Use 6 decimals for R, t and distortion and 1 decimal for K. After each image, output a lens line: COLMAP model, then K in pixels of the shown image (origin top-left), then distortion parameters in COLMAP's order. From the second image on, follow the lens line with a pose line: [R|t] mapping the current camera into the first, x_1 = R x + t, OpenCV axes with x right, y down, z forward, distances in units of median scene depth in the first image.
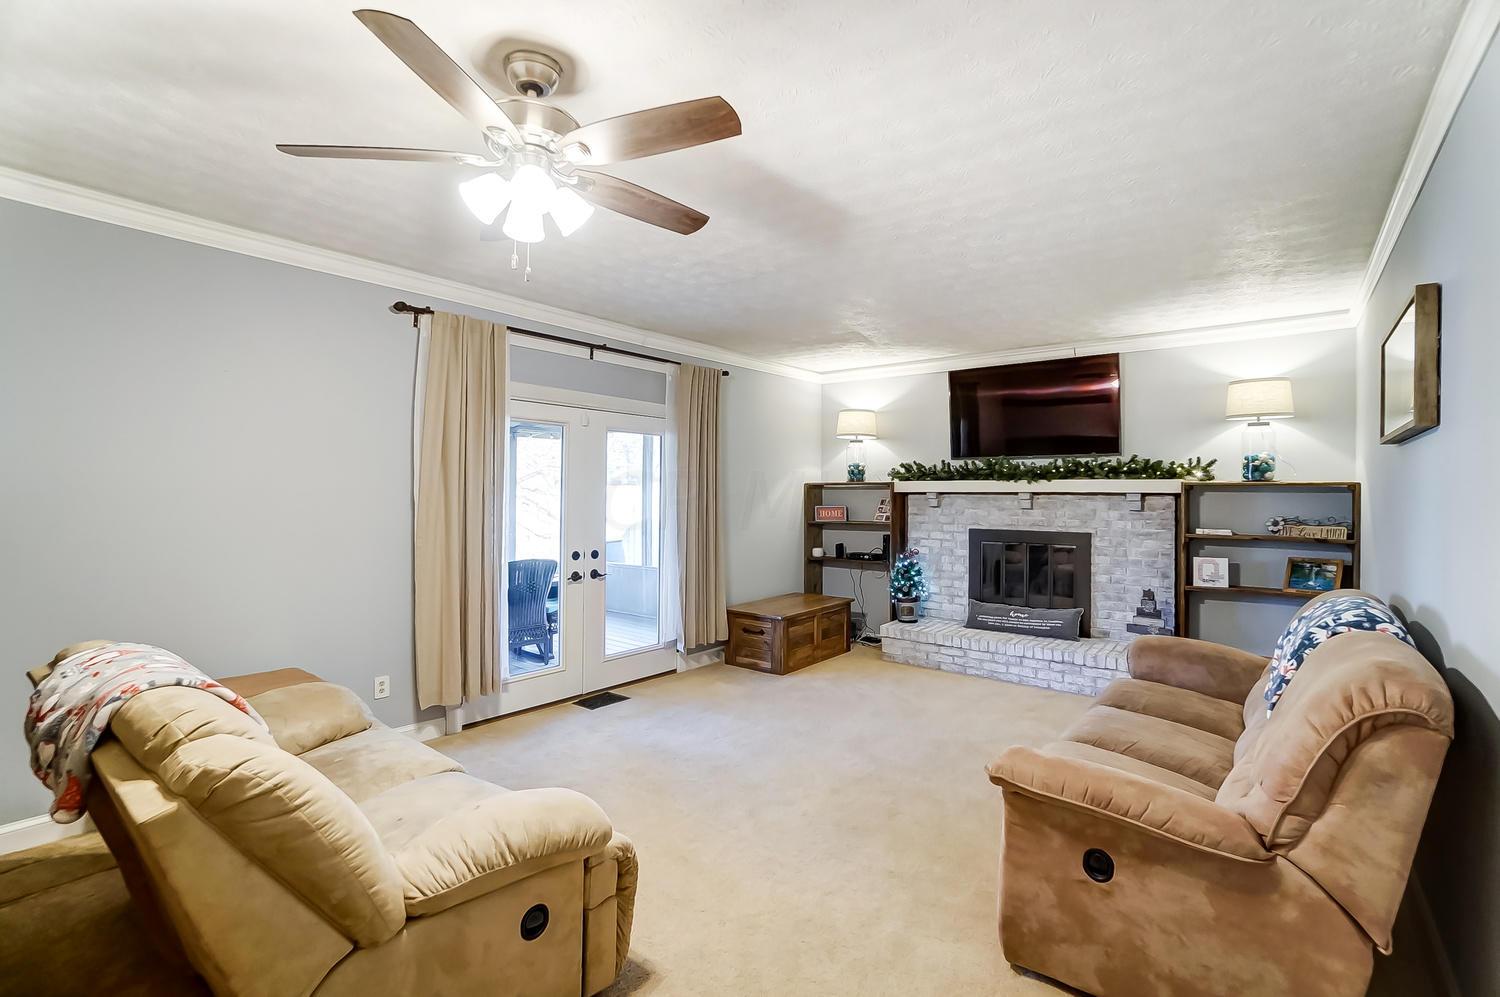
lens RADIAL K [[665.8, 0, 750.3], [0, 665.8, 500.1], [0, 0, 1]] dist [-0.029017, 0.001388]
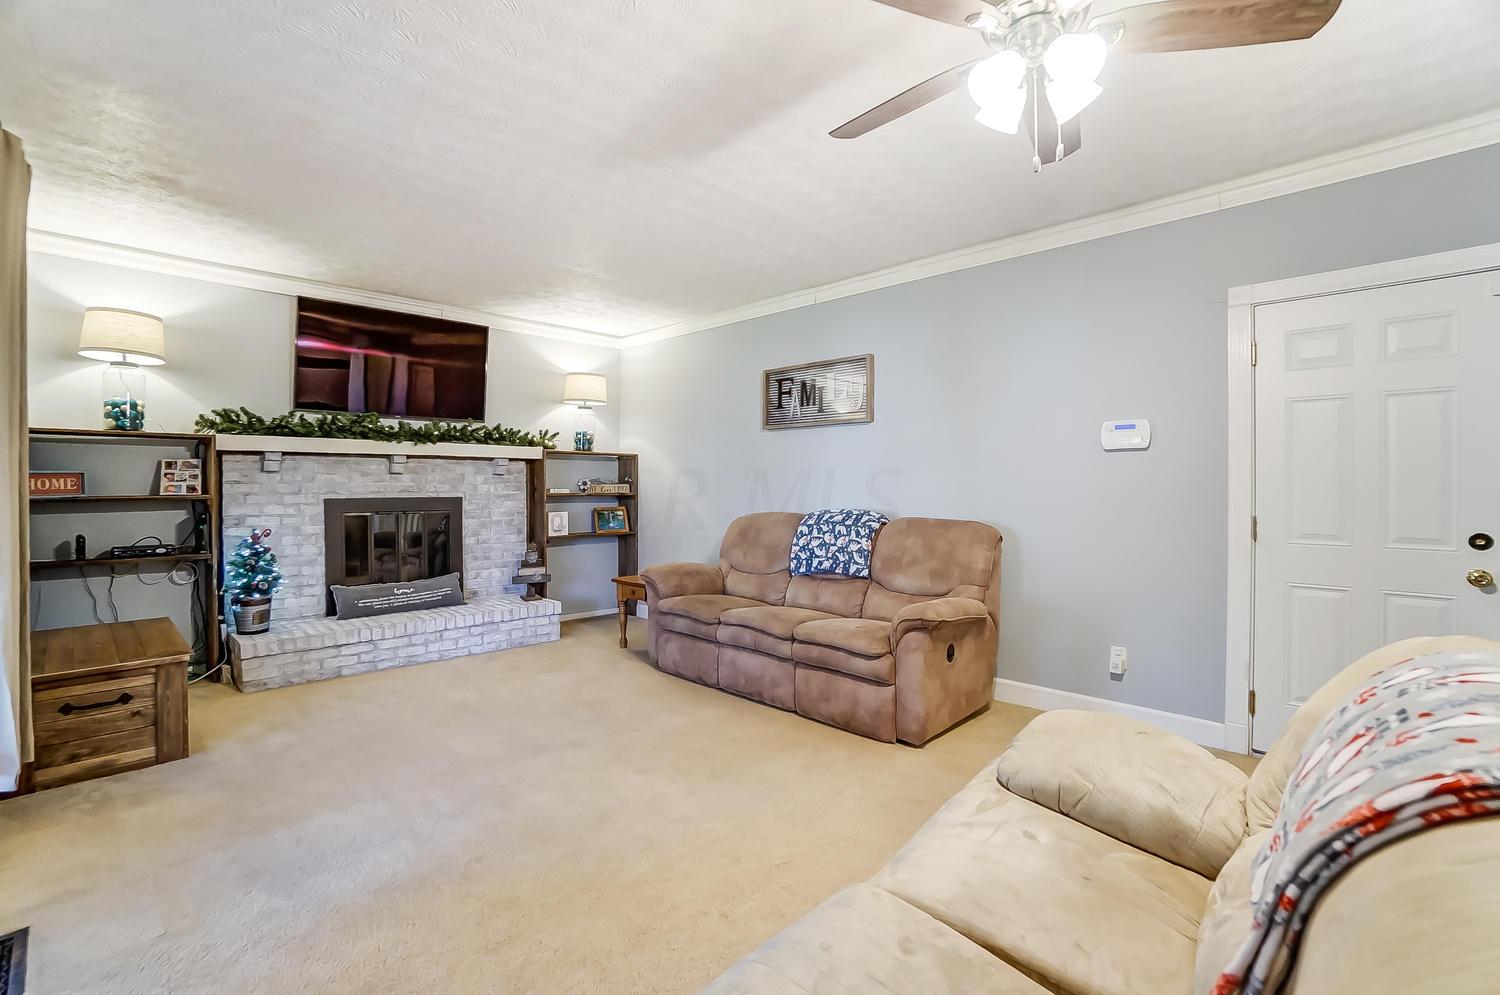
lens RADIAL K [[665.8, 0, 750.2], [0, 665.8, 485.1], [0, 0, 1]] dist [-0.029017, 0.001388]
pose [[0.121679, -0.010333, 0.992516, -0.439211], [0.007111, 0.999929, 0.009538, 0.025017], [-0.992544, 0.005897, 0.121744, 0.434956]]
